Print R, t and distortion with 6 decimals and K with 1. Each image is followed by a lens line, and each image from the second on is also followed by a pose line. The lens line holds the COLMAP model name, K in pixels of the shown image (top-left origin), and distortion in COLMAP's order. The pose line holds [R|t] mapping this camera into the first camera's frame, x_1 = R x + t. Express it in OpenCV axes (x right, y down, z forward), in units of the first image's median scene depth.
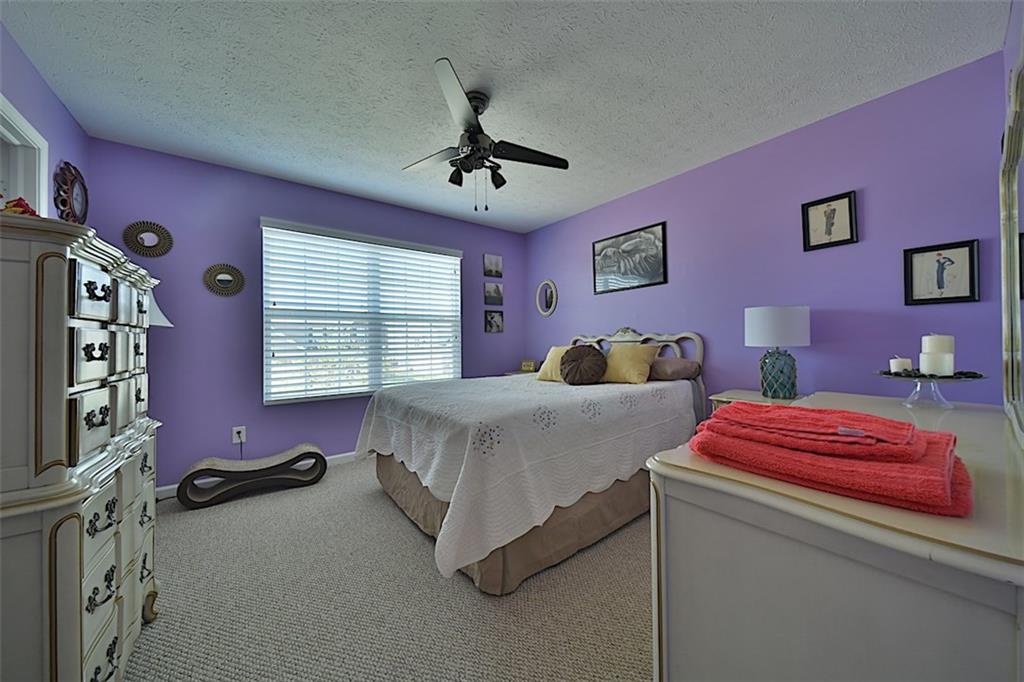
lens RADIAL K [[354.8, 0, 506.2], [0, 354.8, 338.4], [0, 0, 1]] dist [-0.000041, 0.000040]
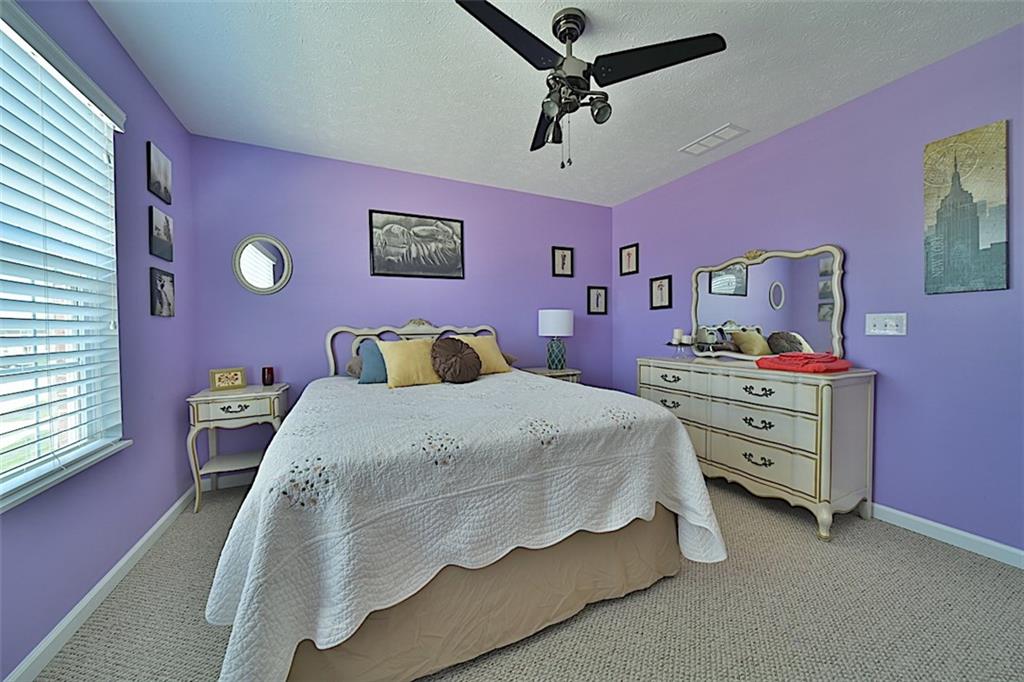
lens RADIAL K [[354.8, 0, 506.2], [0, 354.8, 338.4], [0, 0, 1]] dist [-0.000041, 0.000040]
pose [[0.210543, -0.011446, 0.977518, -0.549489], [0.004757, 0.999932, 0.010683, 0.012297], [-0.977573, 0.002401, 0.210583, 0.626578]]
